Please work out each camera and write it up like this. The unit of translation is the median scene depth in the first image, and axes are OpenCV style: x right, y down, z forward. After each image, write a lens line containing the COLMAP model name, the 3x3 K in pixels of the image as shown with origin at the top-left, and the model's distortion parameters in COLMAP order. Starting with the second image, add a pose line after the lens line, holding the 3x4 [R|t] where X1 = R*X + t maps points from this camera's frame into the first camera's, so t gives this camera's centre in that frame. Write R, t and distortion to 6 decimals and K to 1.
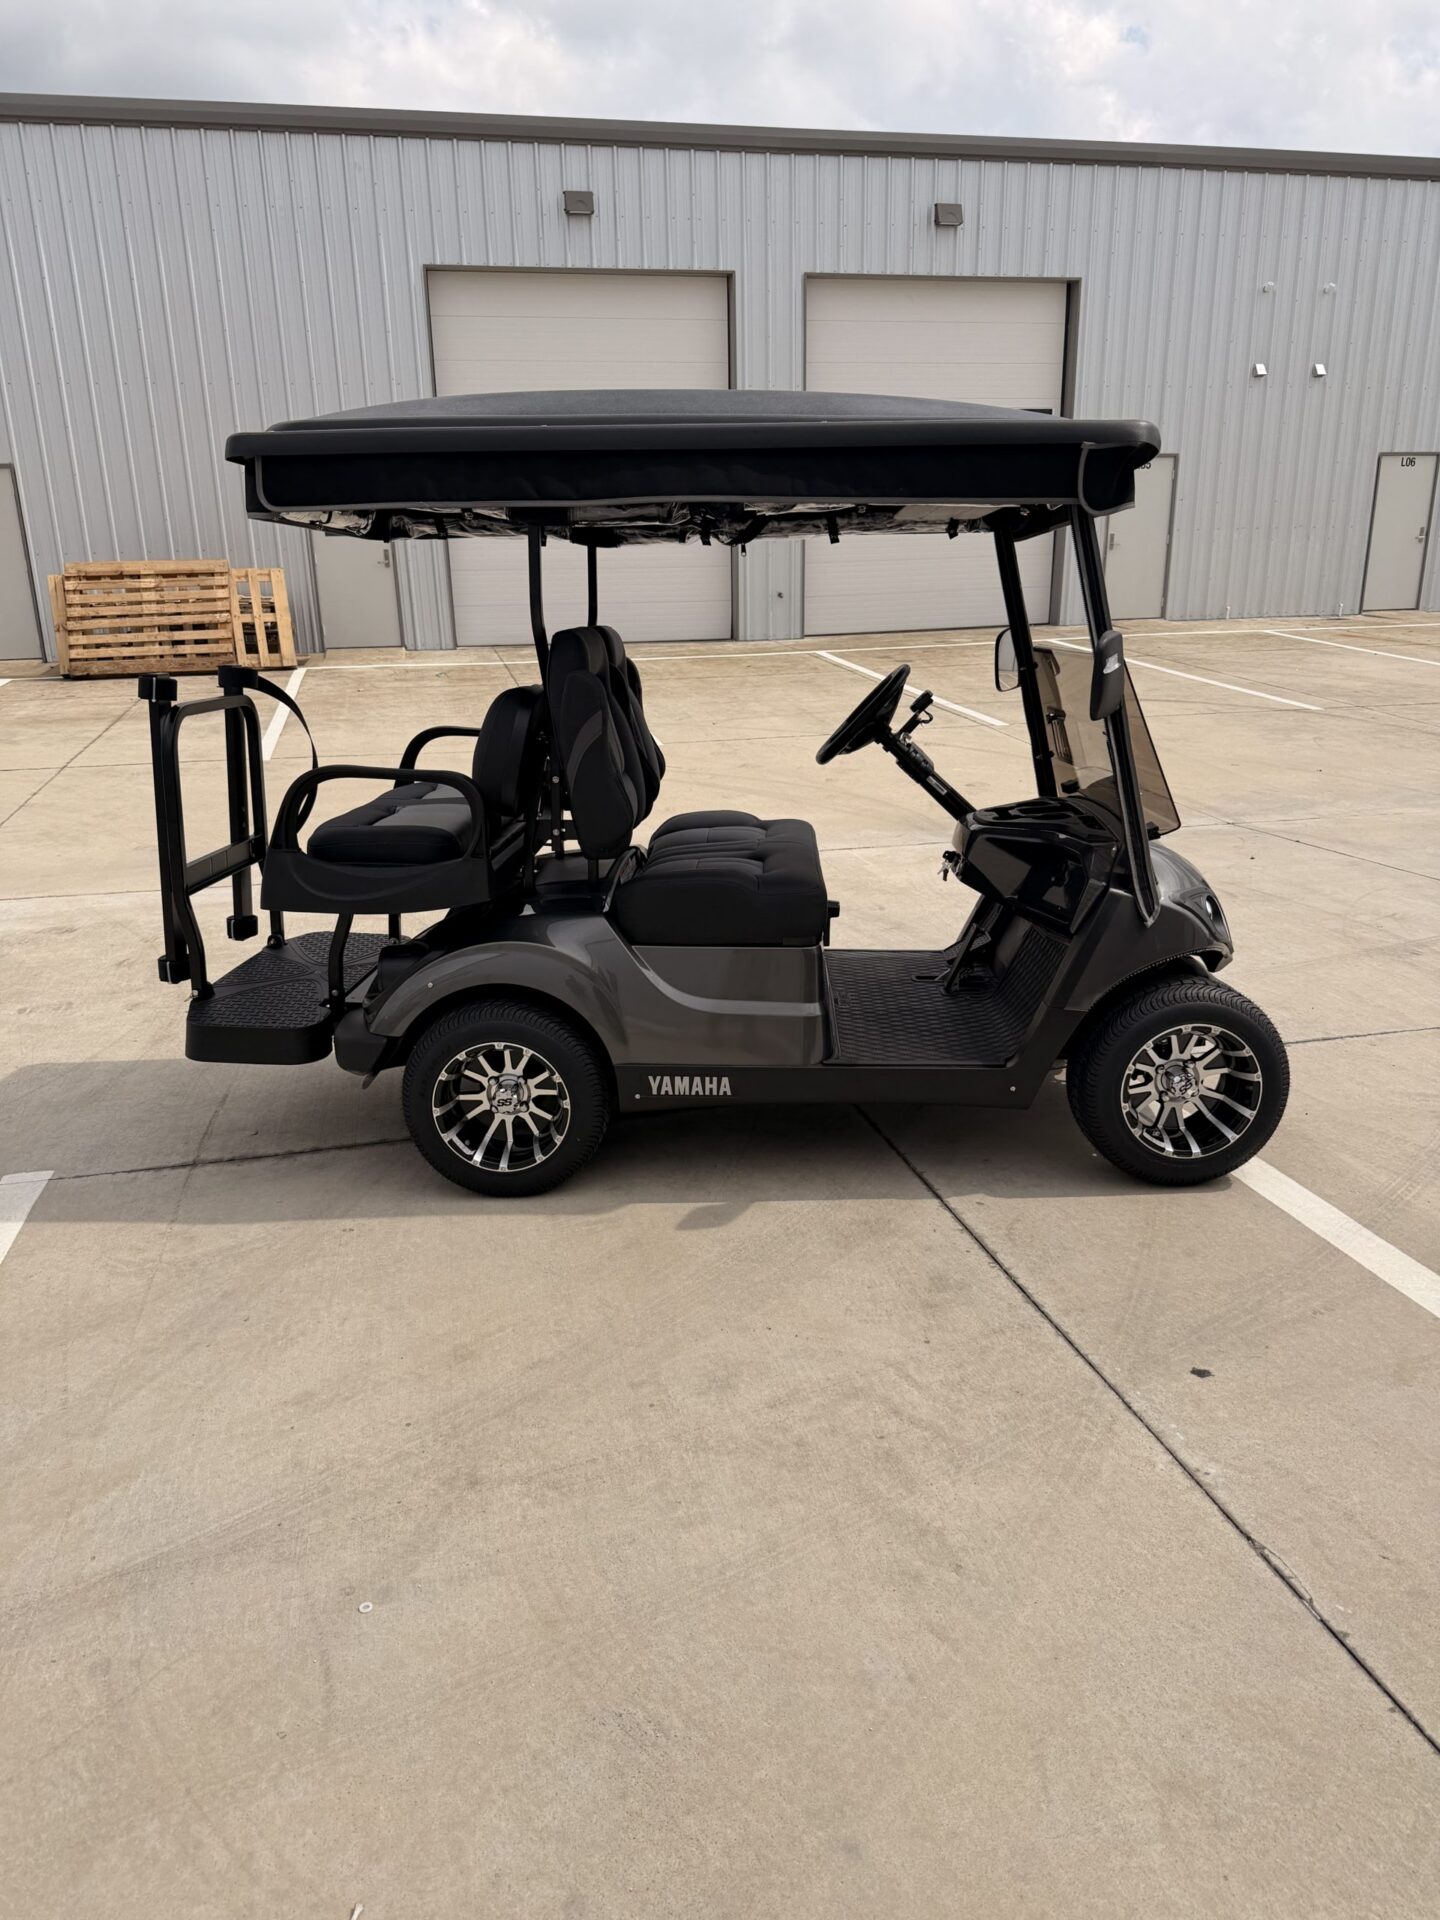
lens RADIAL K [[1361.6, 0, 715.3], [0, 1361.6, 979.9], [0, 0, 1]] dist [0.003162, 0.003145]
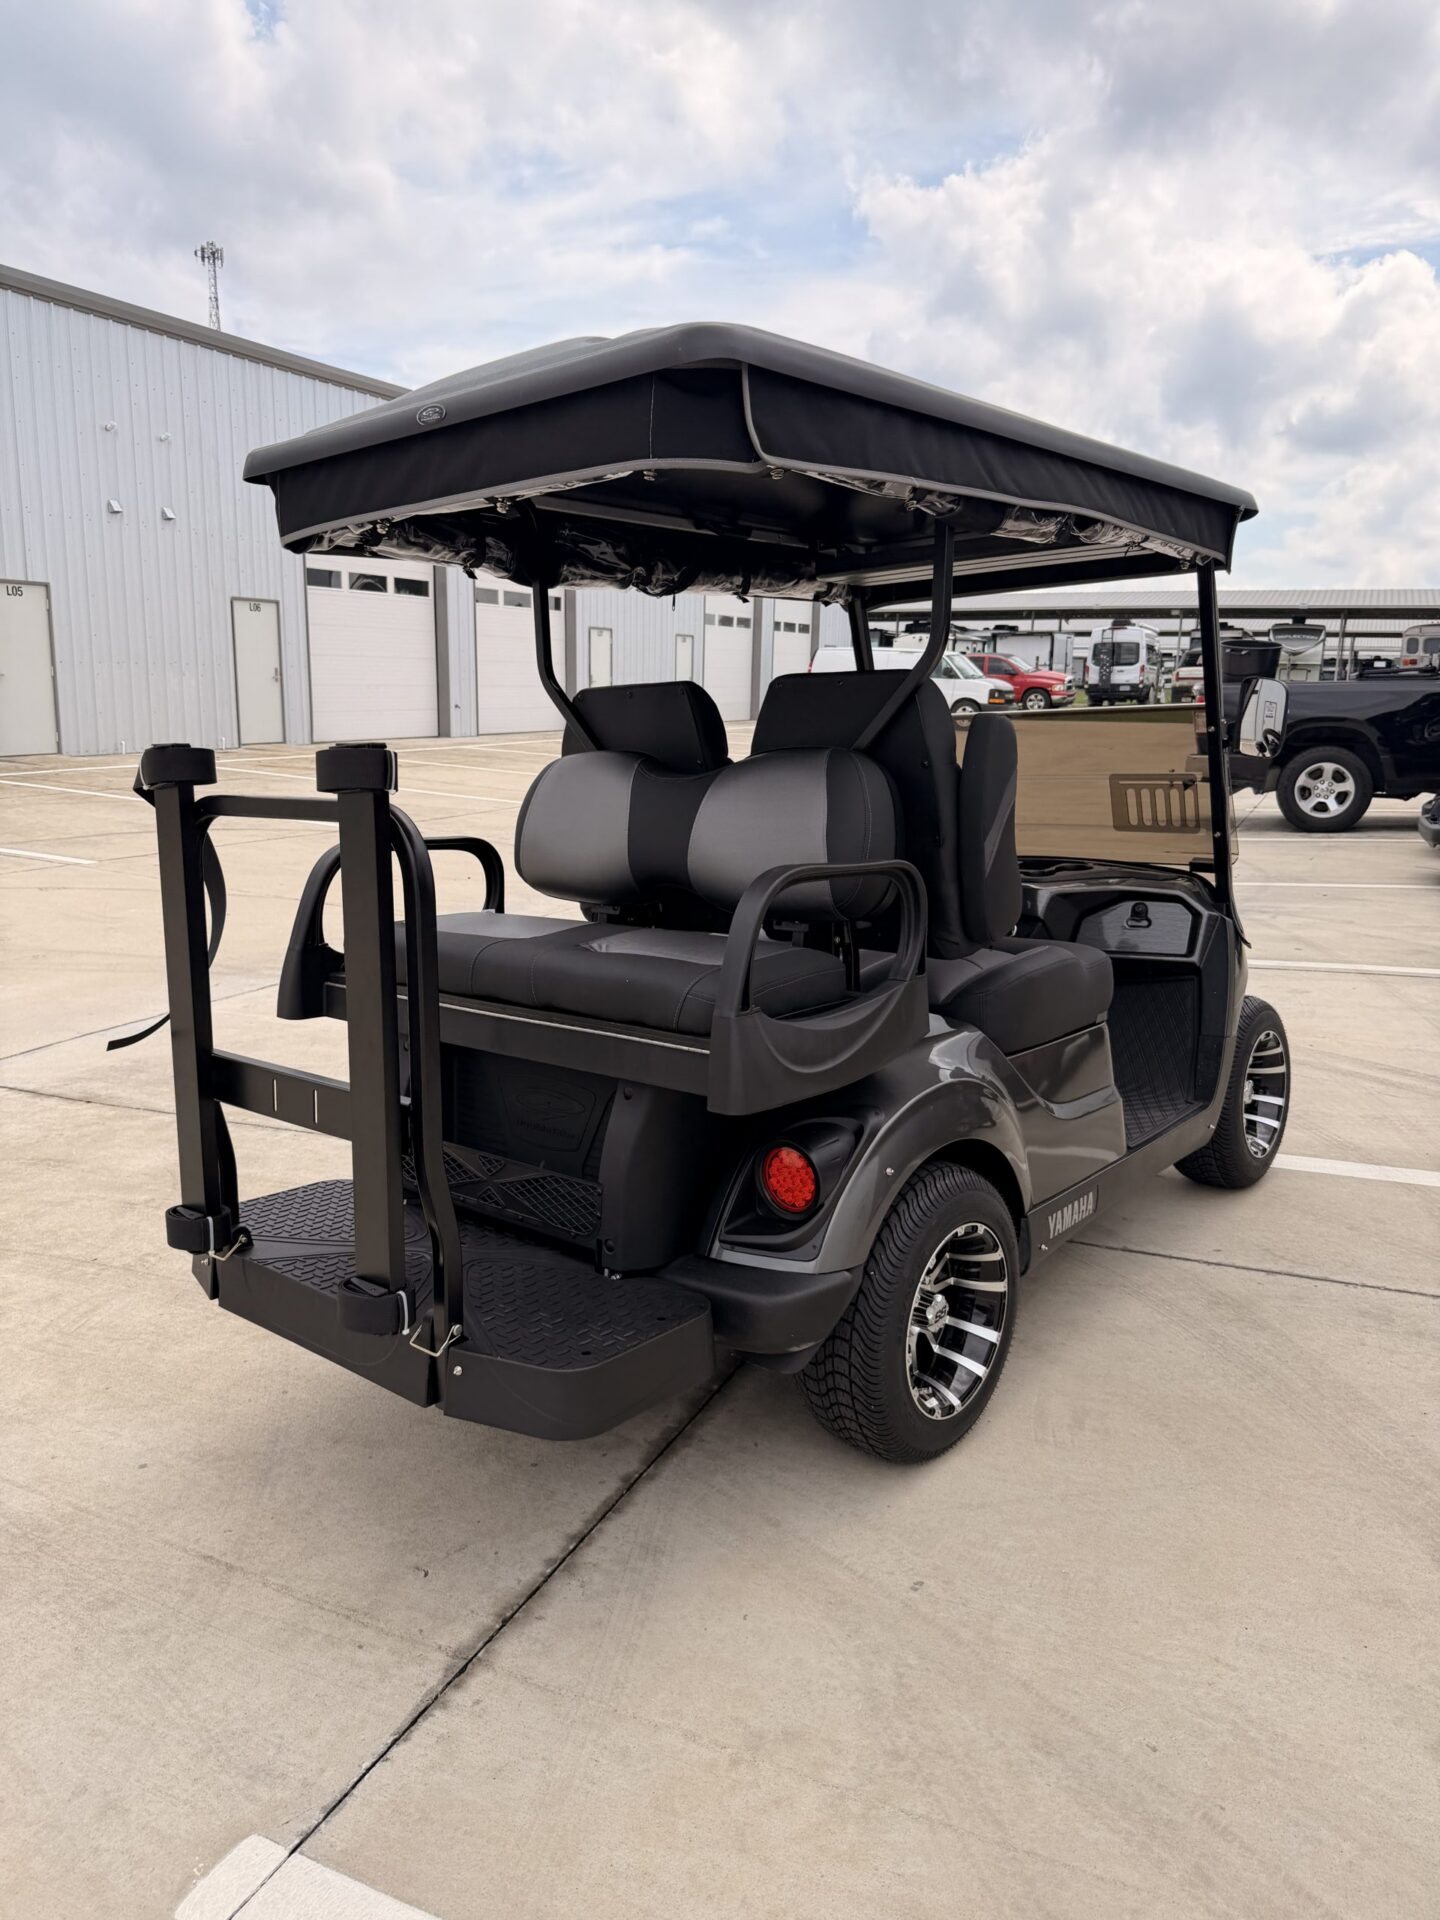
lens RADIAL K [[1370.8, 0, 720.0], [0, 1370.8, 960.0], [0, 0, 1]] dist [0.002310, -0.000520]
pose [[0.602657, -0.139729, 0.785672, -0.183694], [0.229736, 0.973248, -0.003133, -0.030104], [-0.764216, 0.182385, 0.618635, 0.132848]]
